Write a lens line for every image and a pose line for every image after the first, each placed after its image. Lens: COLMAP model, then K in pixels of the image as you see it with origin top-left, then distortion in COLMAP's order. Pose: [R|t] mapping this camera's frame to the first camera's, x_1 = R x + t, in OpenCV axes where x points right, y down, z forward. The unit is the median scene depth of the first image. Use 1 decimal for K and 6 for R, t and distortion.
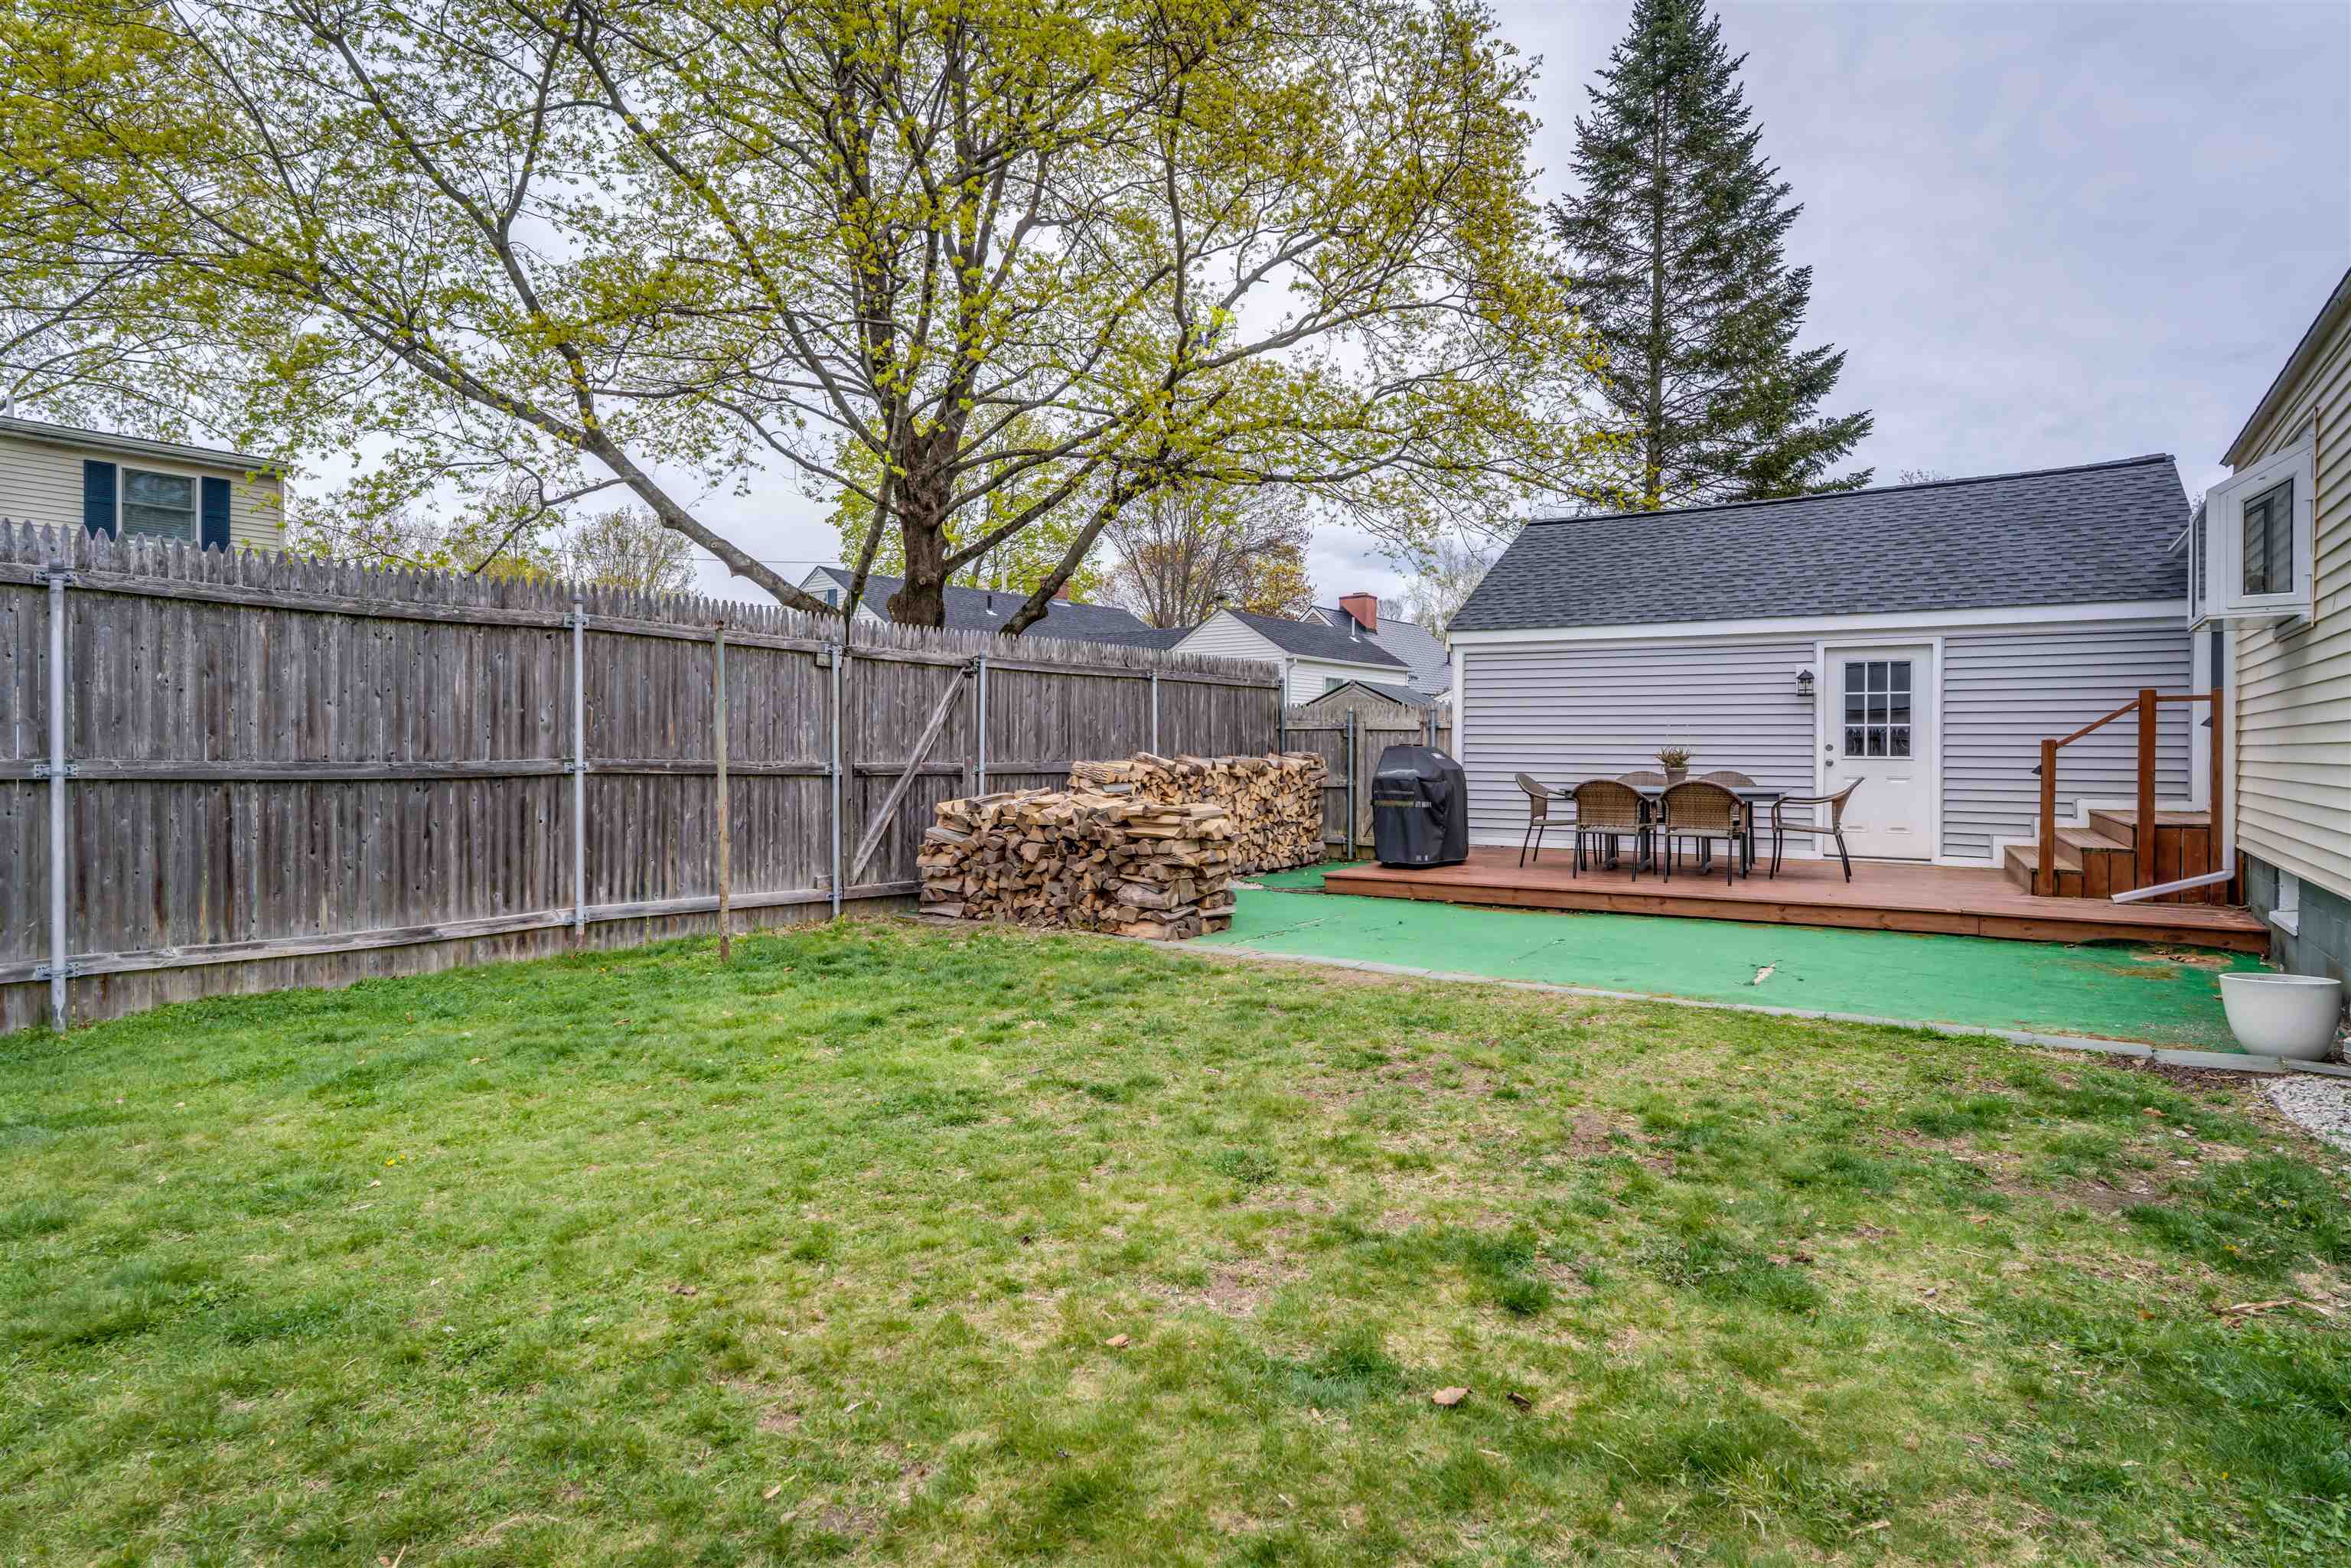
lens RADIAL K [[1180.9, 0, 1175.5], [0, 1180.9, 784.0], [0, 0, 1]] dist [0.003055, 0.001405]
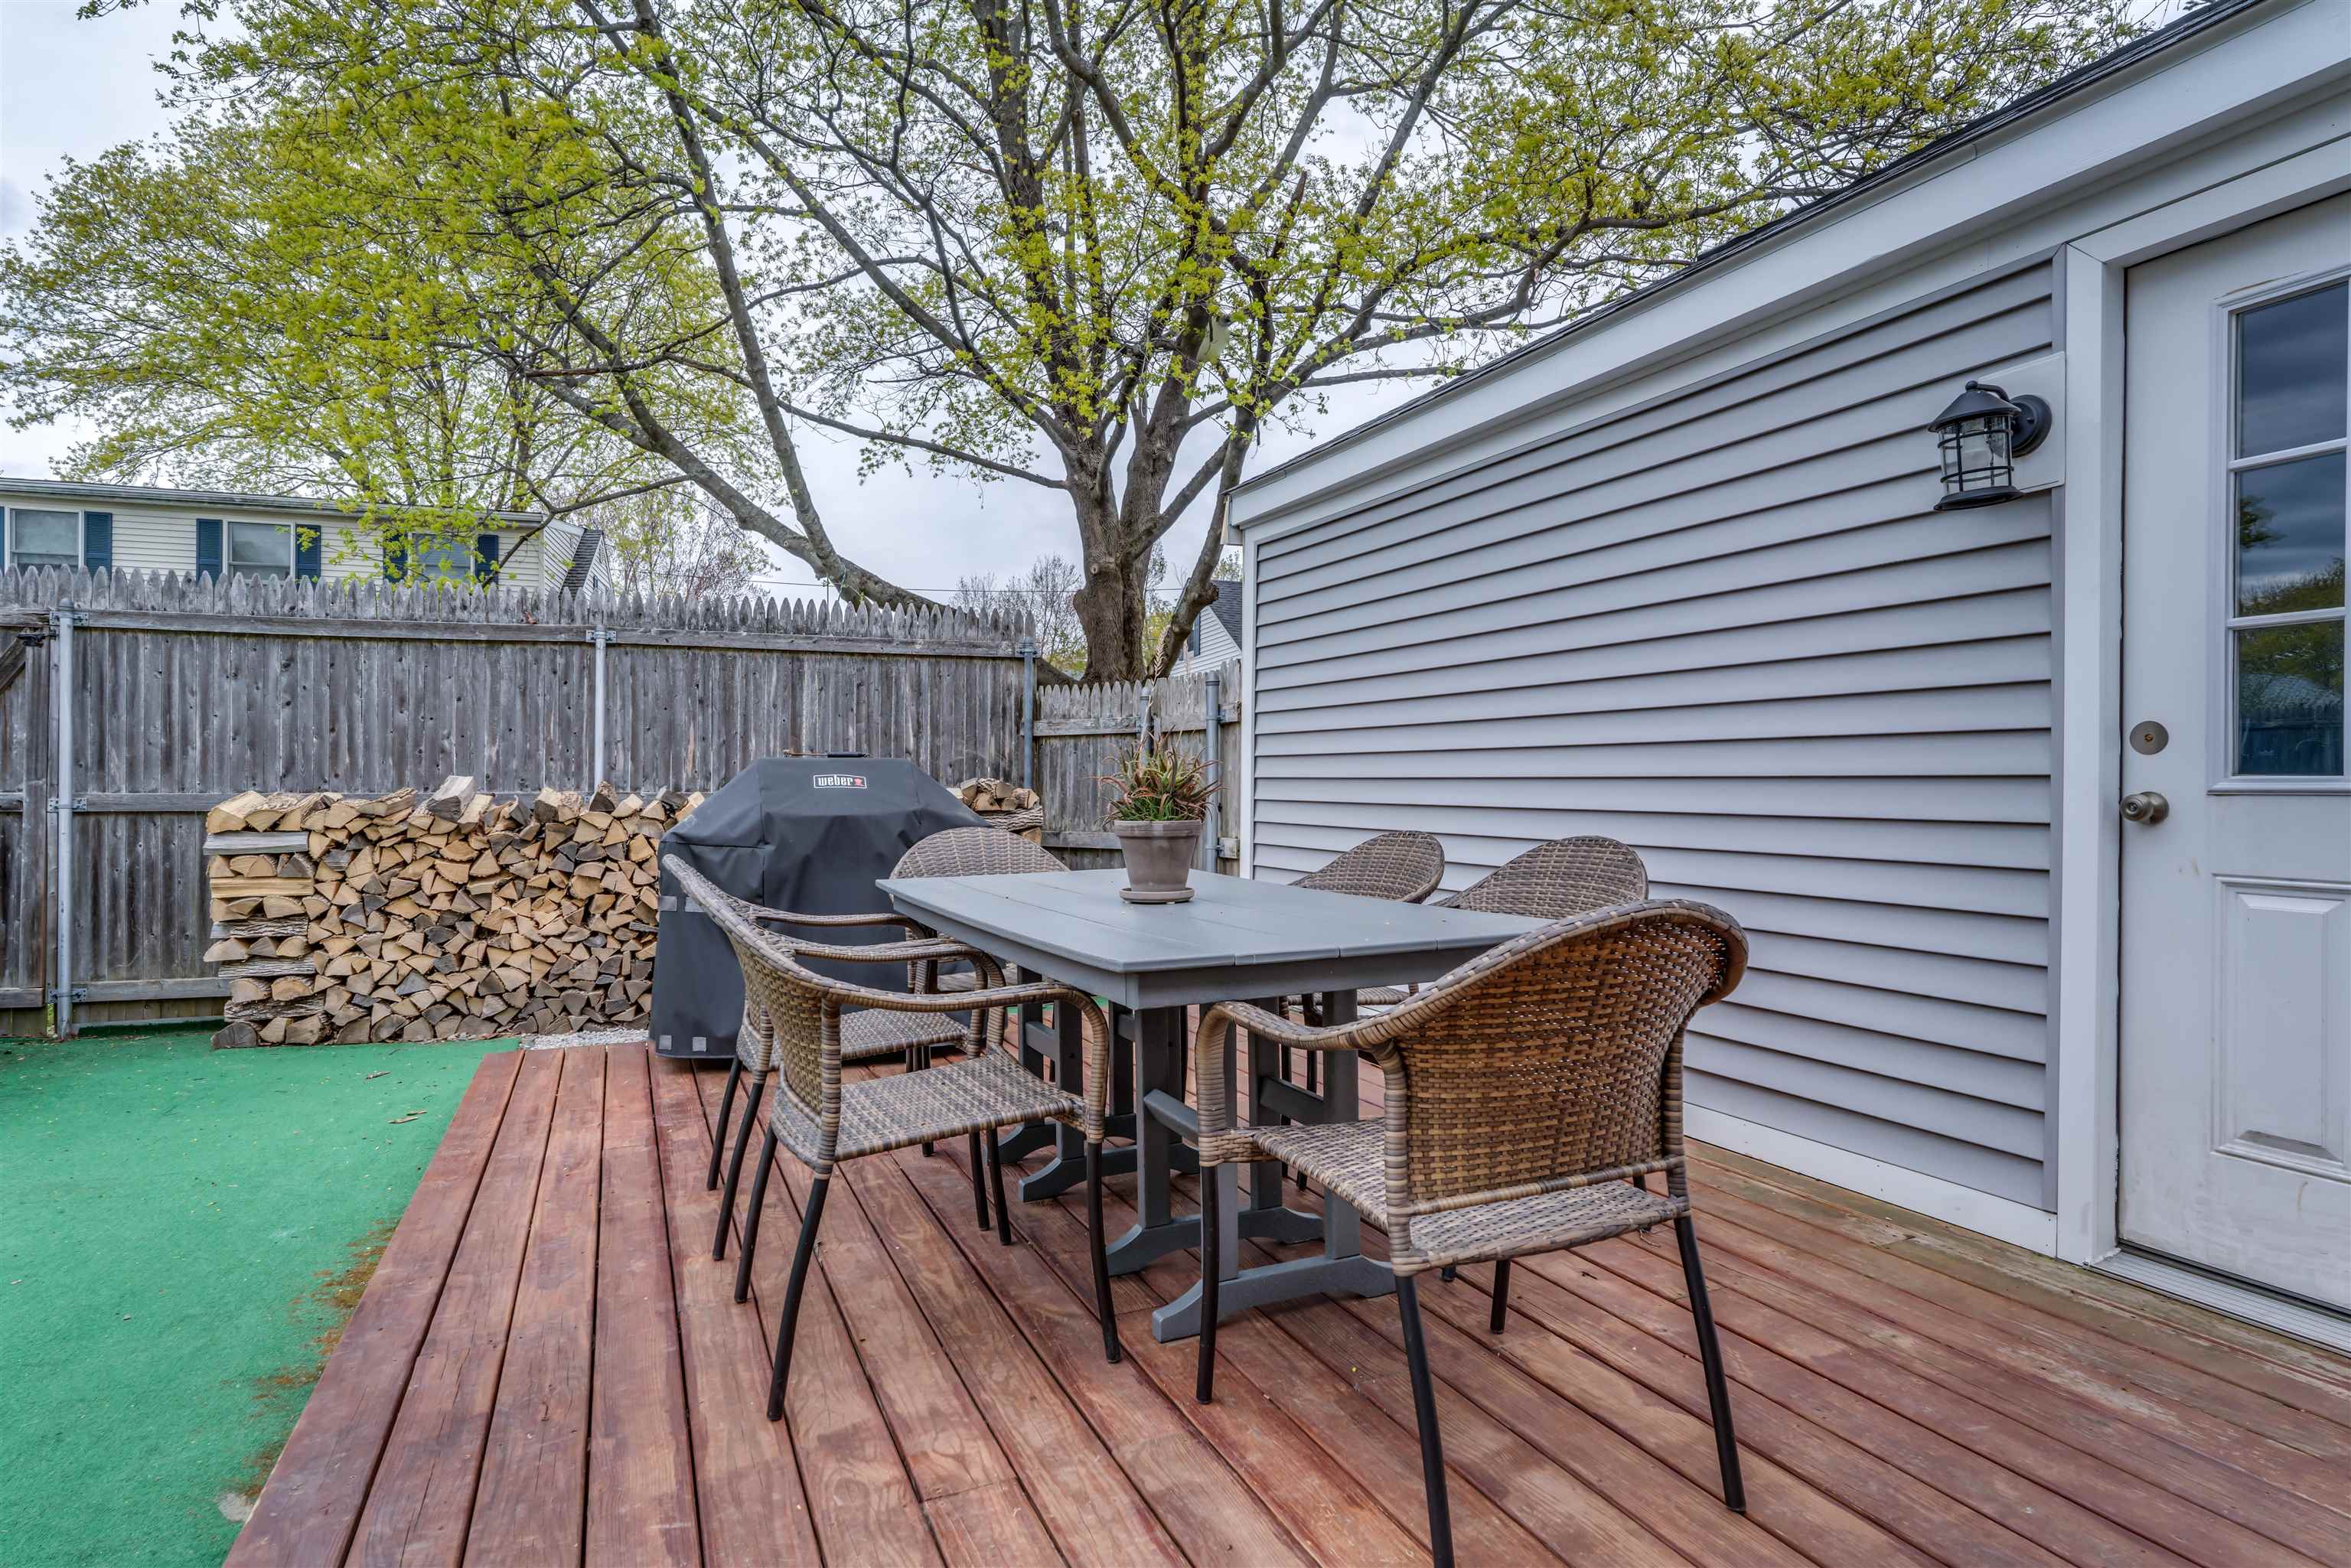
lens RADIAL K [[1239.5, 0, 1086.6], [0, 1239.5, 779.0], [0, 0, 1]] dist [0.002562, 0.000857]
pose [[0.811274, -0.003277, -0.584657, 0.606250], [-0.023804, 0.998970, -0.038629, -0.012065], [0.584182, 0.045256, 0.810360, 0.816249]]
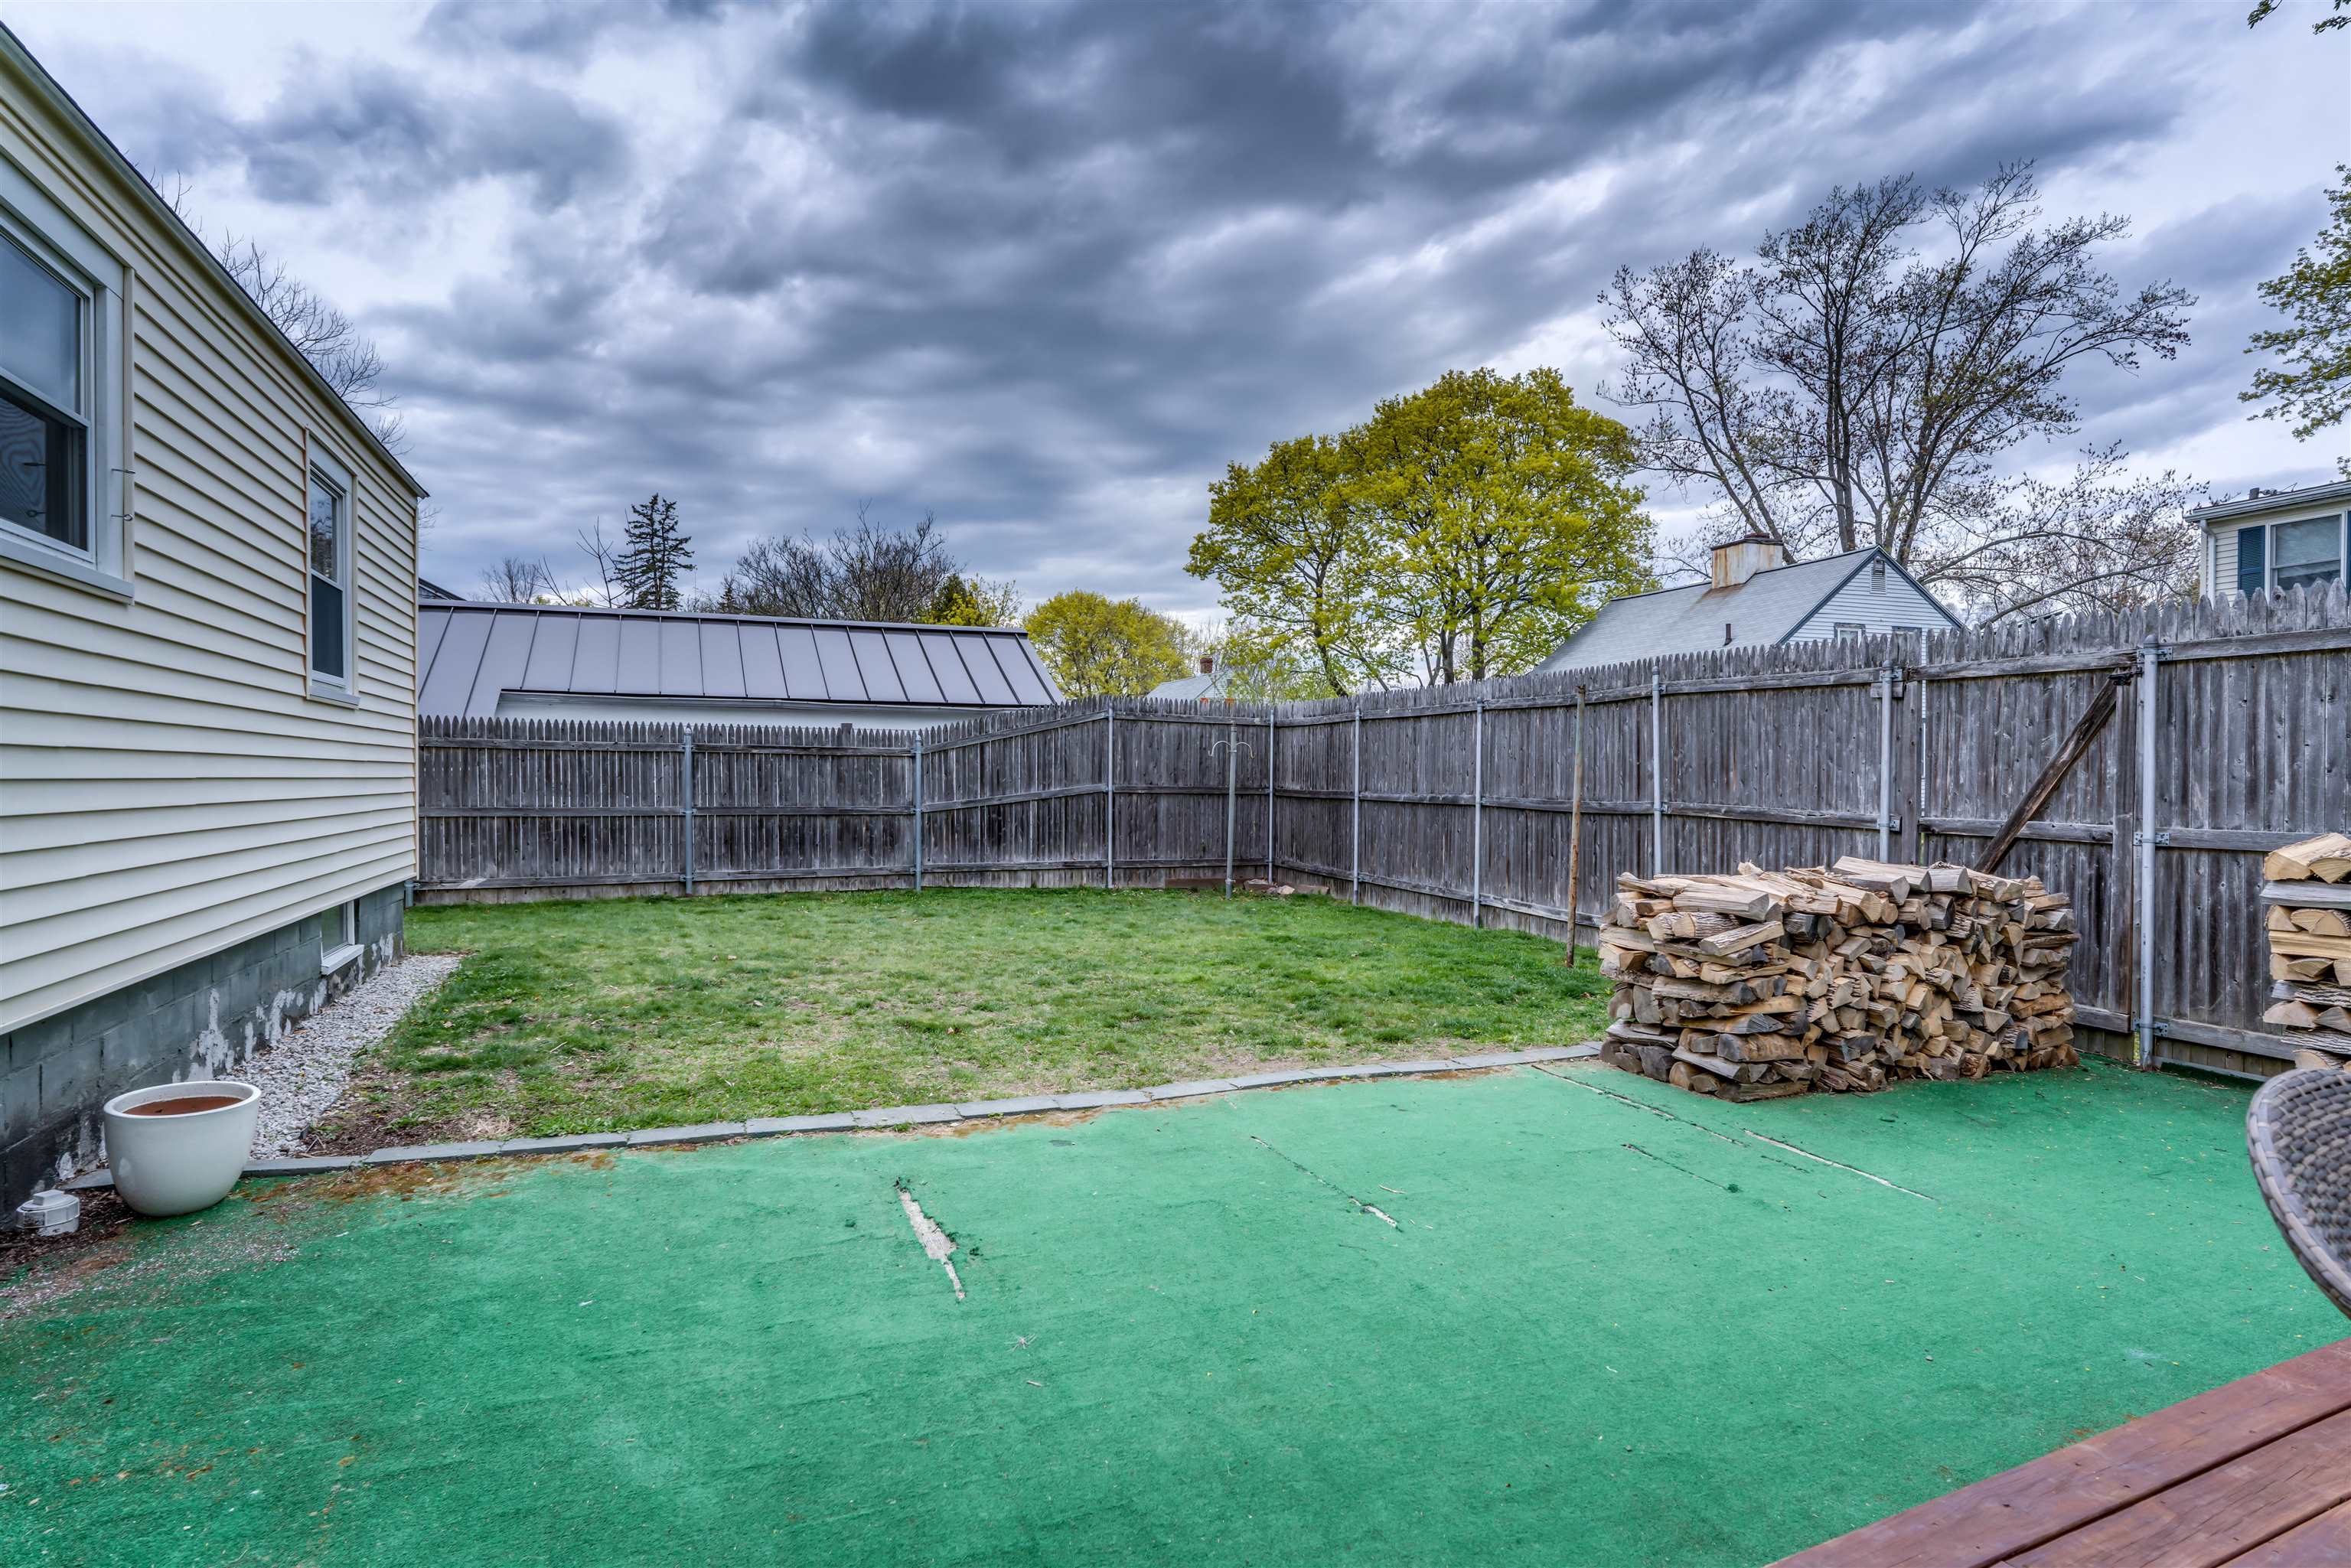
lens RADIAL K [[1180.9, 0, 1175.5], [0, 1180.9, 784.0], [0, 0, 1]] dist [0.003055, 0.001405]
pose [[-0.518628, -0.004679, -0.854987, 0.598700], [-0.038416, 0.999103, 0.017835, -0.031725], [0.854136, 0.042095, -0.518343, 0.916007]]
